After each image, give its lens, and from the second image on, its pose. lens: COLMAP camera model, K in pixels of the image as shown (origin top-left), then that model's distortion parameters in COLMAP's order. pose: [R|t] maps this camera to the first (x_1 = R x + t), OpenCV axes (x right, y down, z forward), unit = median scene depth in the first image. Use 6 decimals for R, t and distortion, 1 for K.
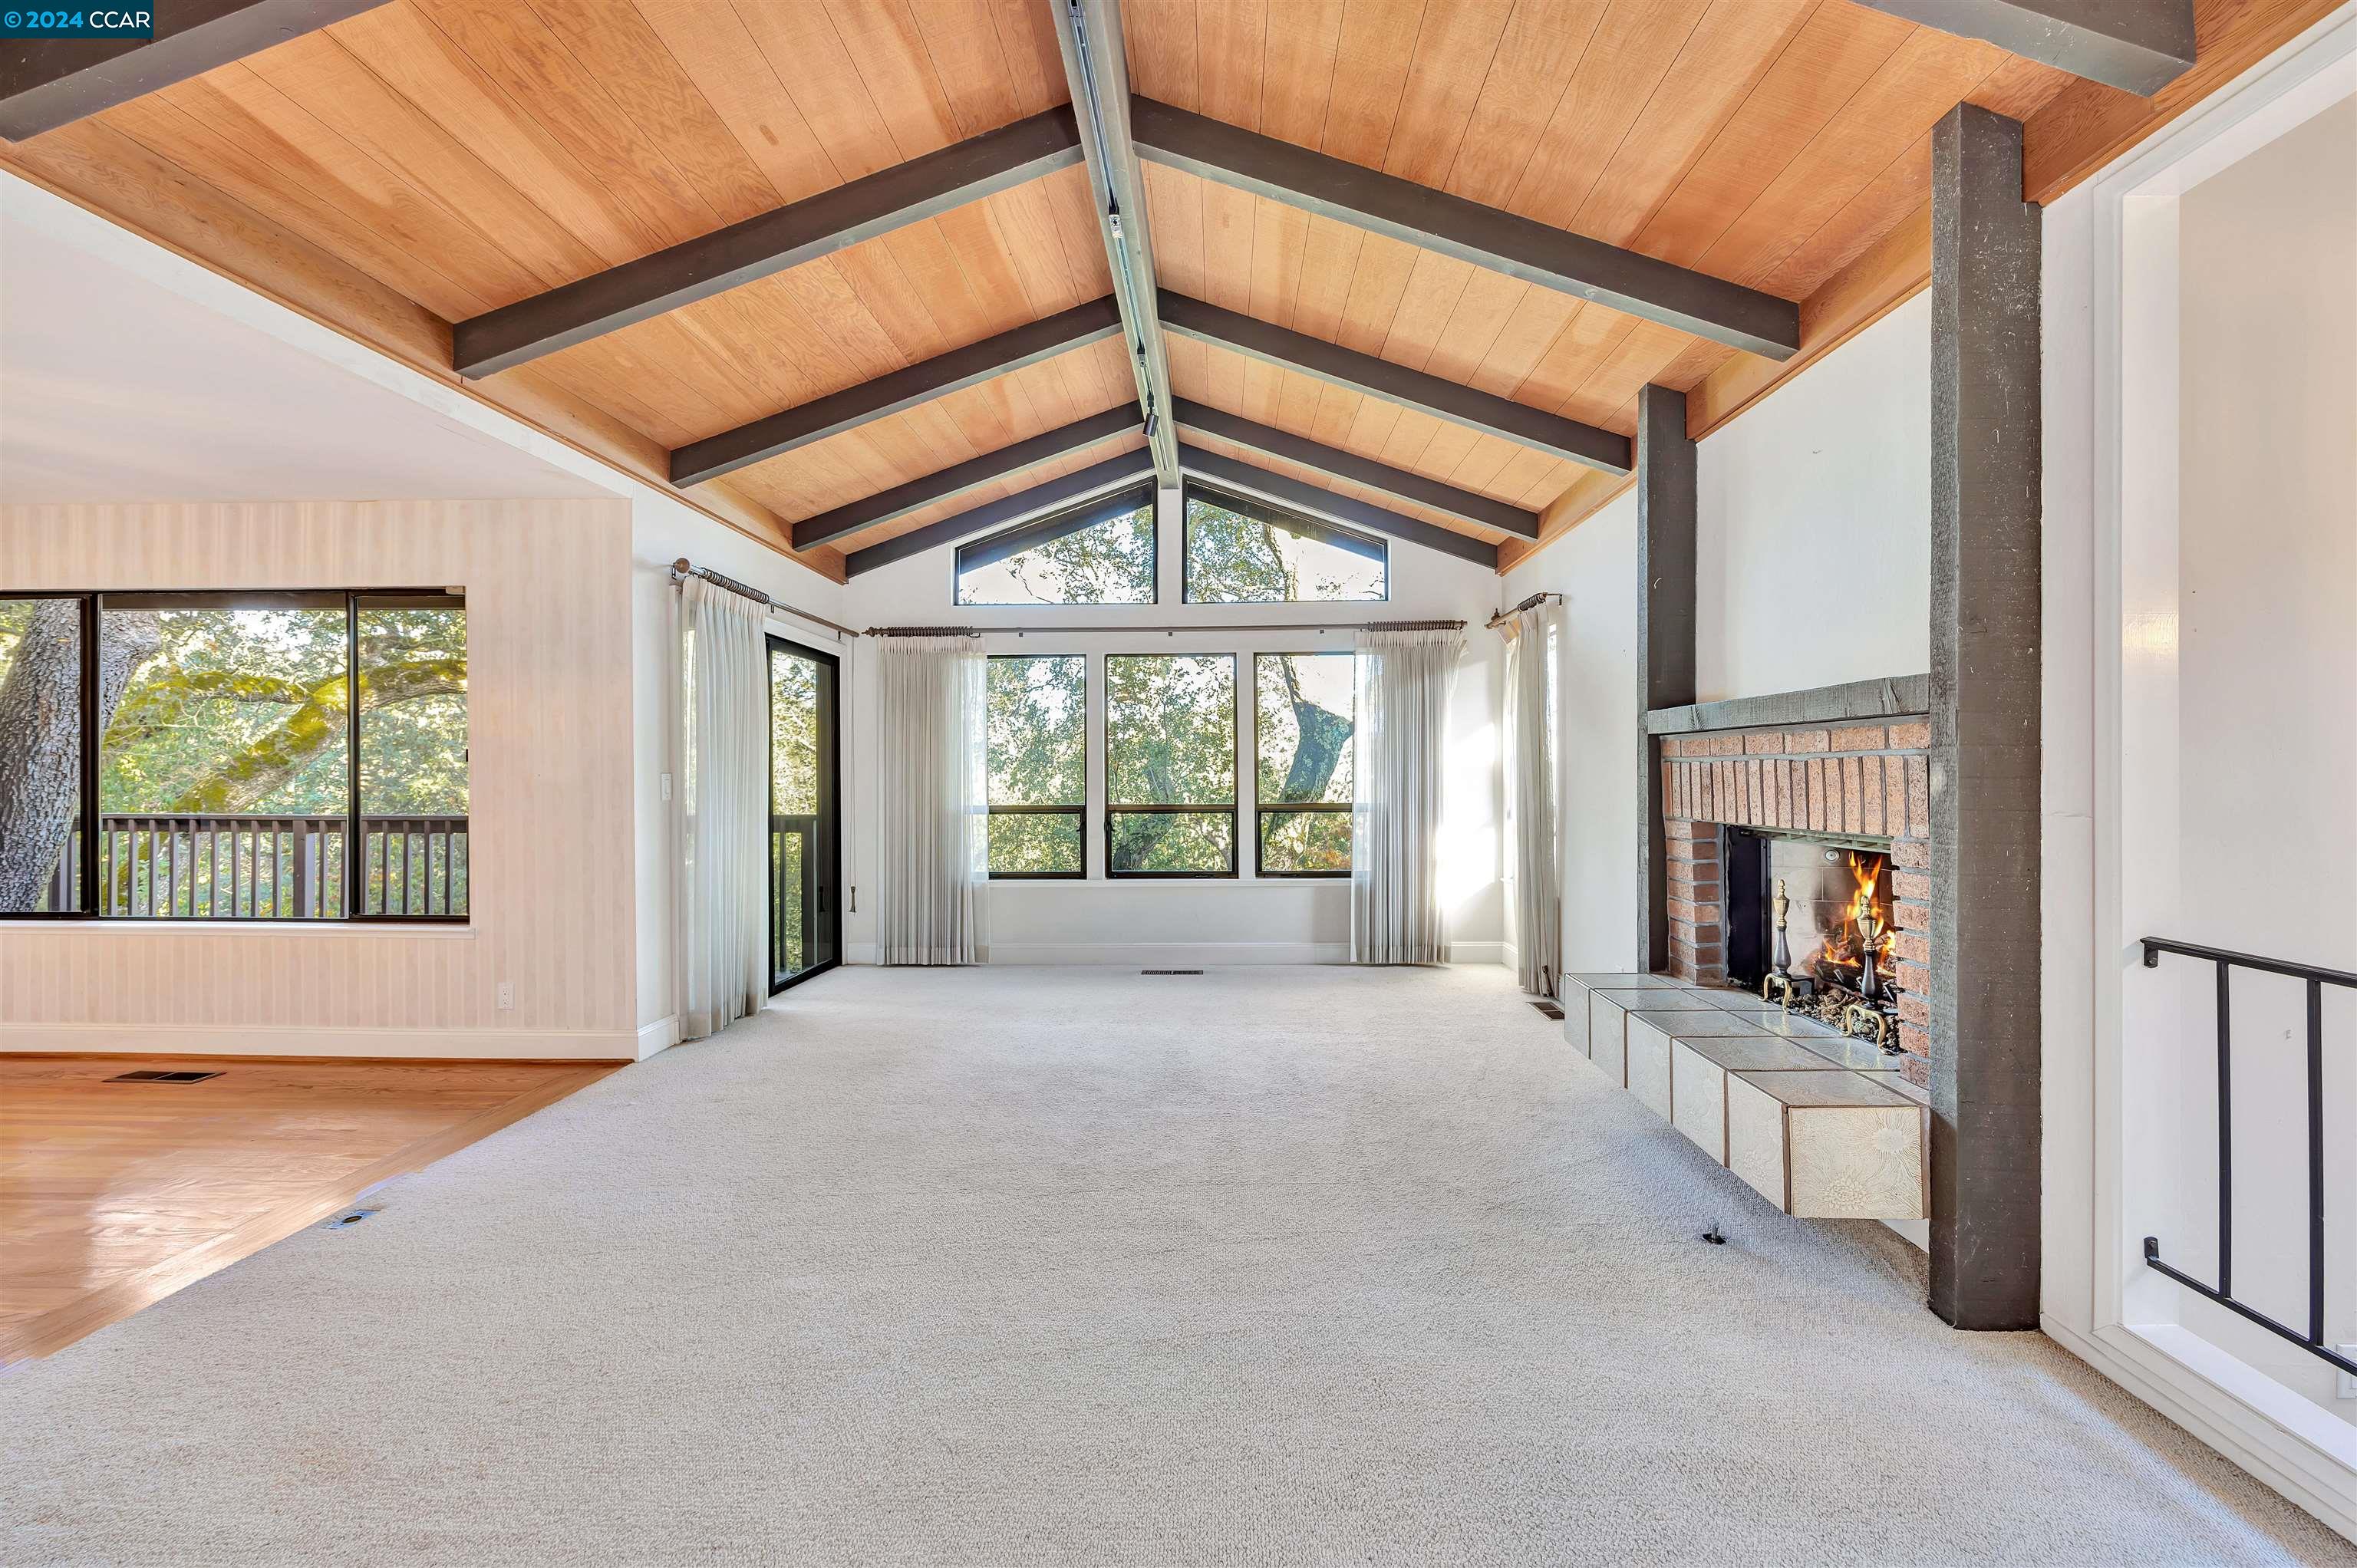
lens RADIAL K [[966.0, 0, 1181.3], [0, 966.0, 776.1], [0, 0, 1]] dist [-0.004038, 0.000457]
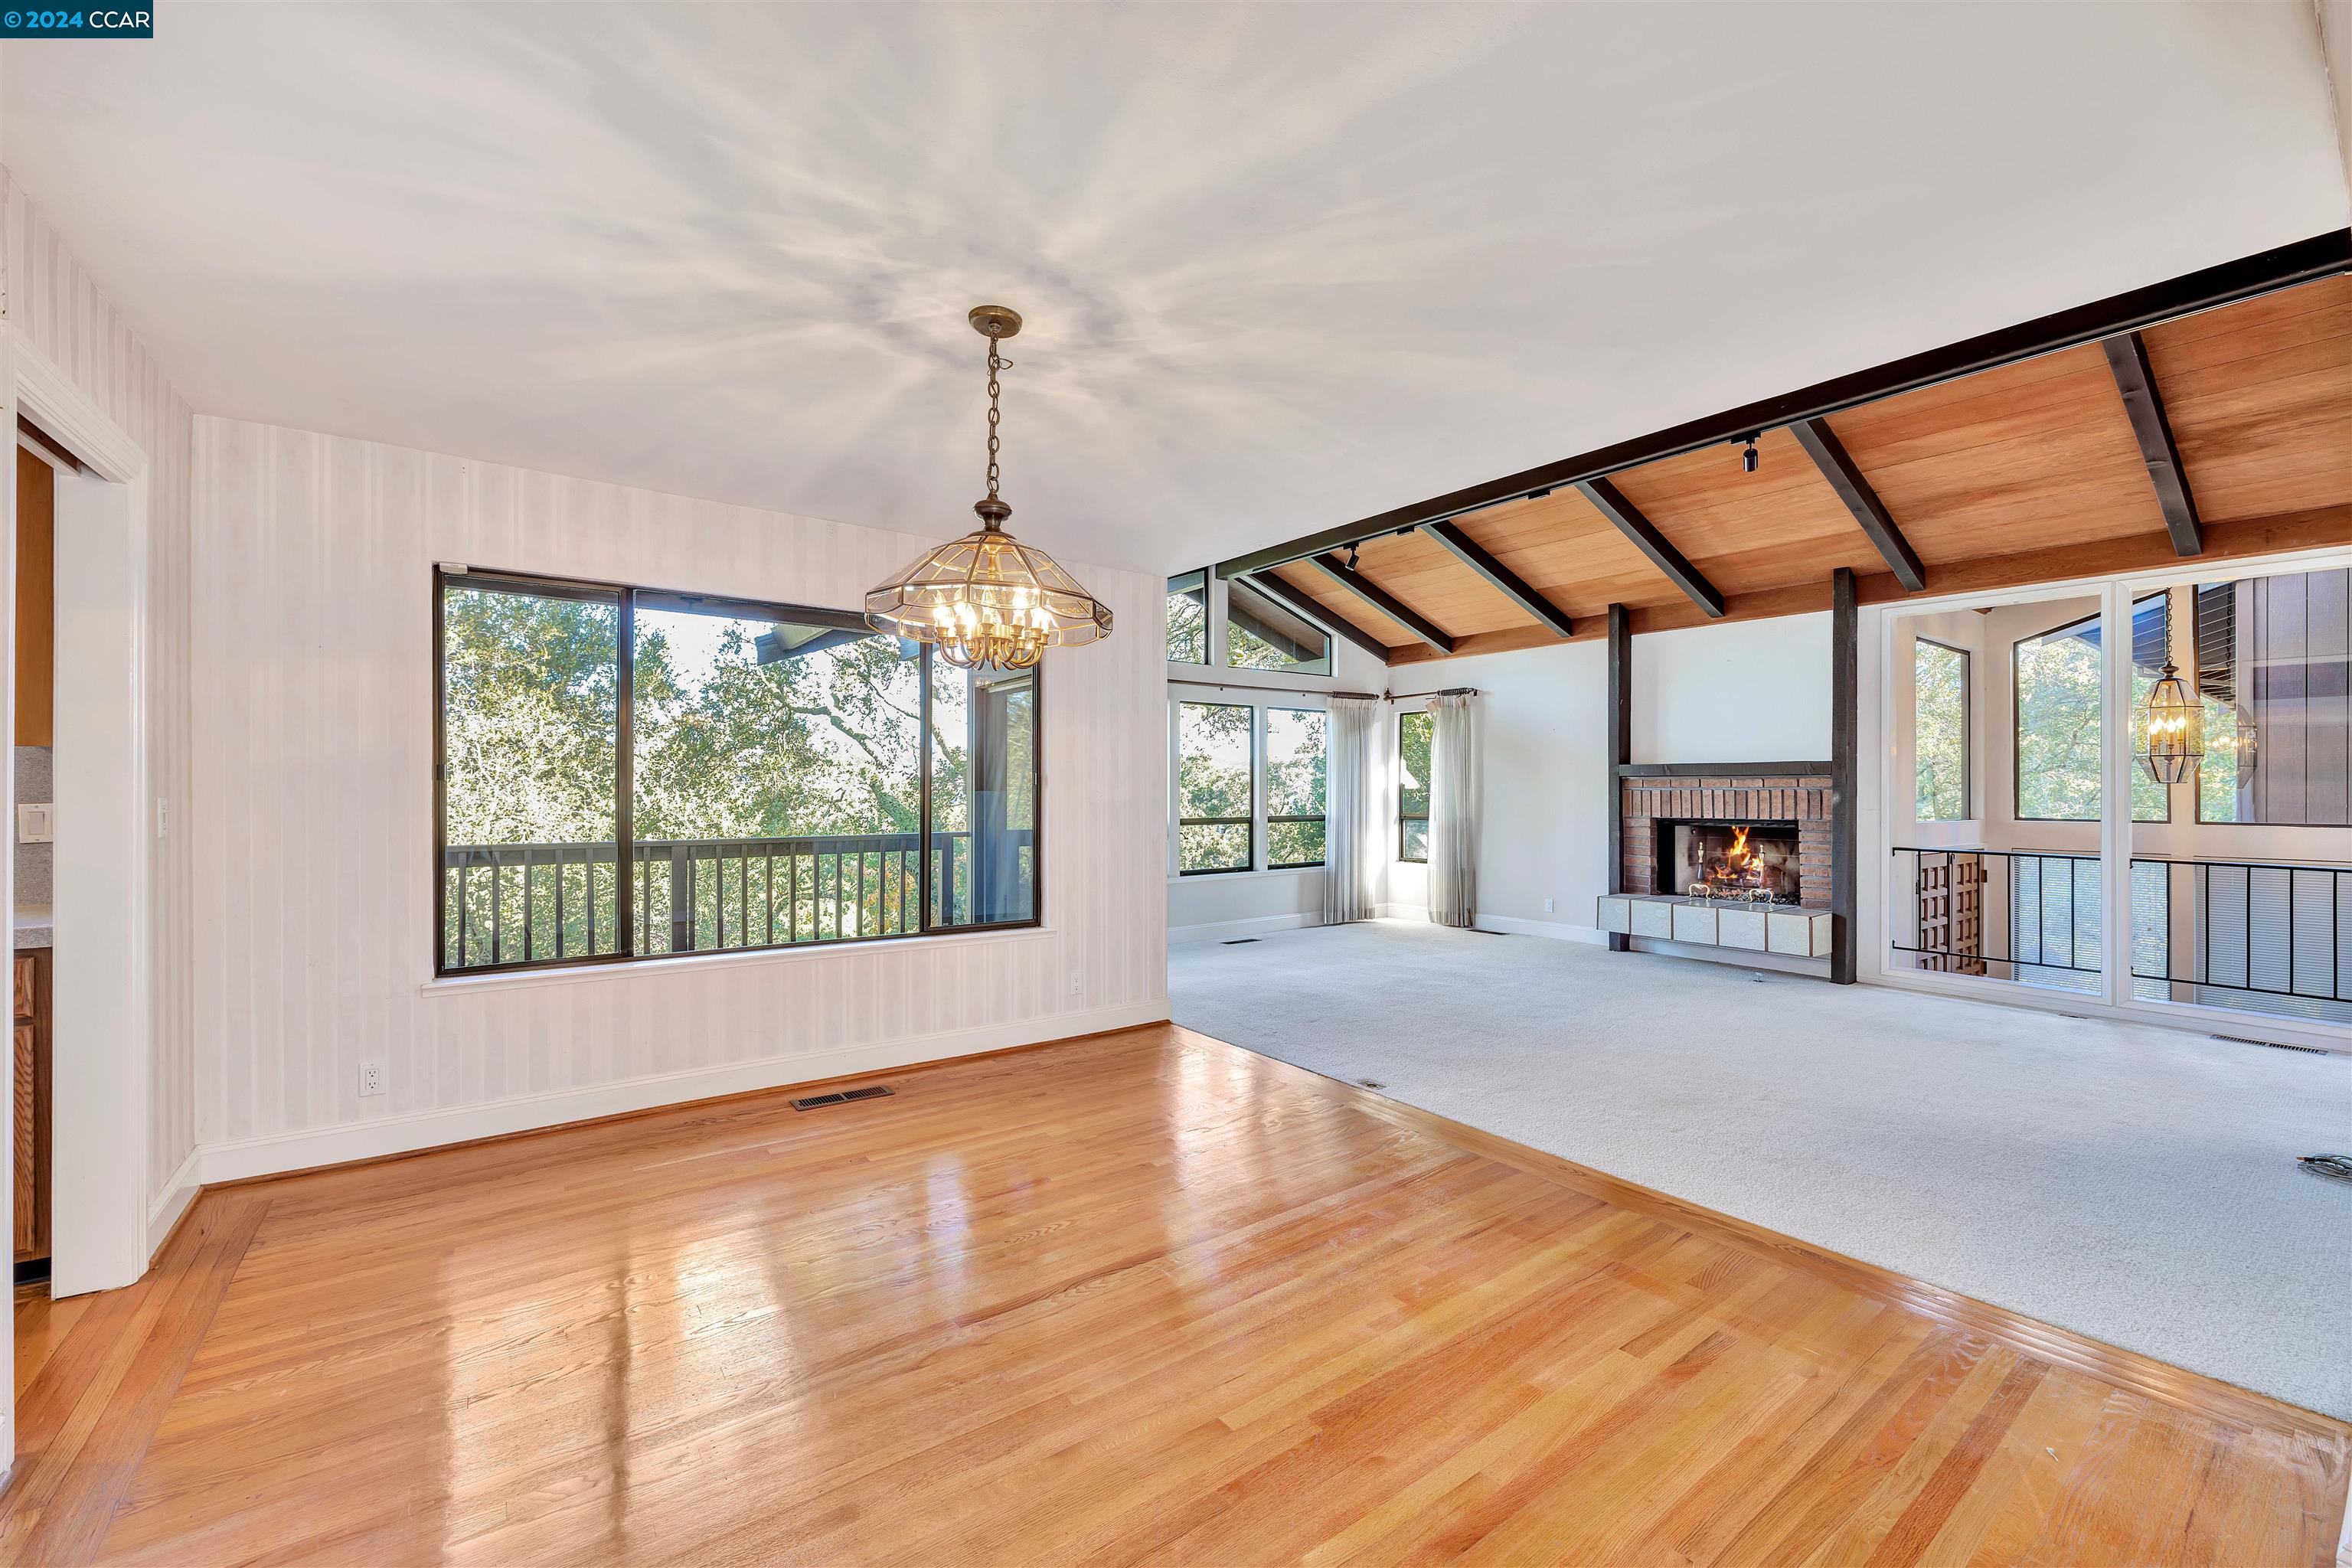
lens RADIAL K [[964.0, 0, 1191.5], [0, 964.0, 783.2], [0, 0, 1]] dist [-0.004038, 0.000457]
pose [[0.776668, 0.009335, 0.629841, -1.048811], [-0.001913, 0.999921, -0.012461, -0.001336], [-0.629908, 0.008473, 0.776624, -0.002933]]
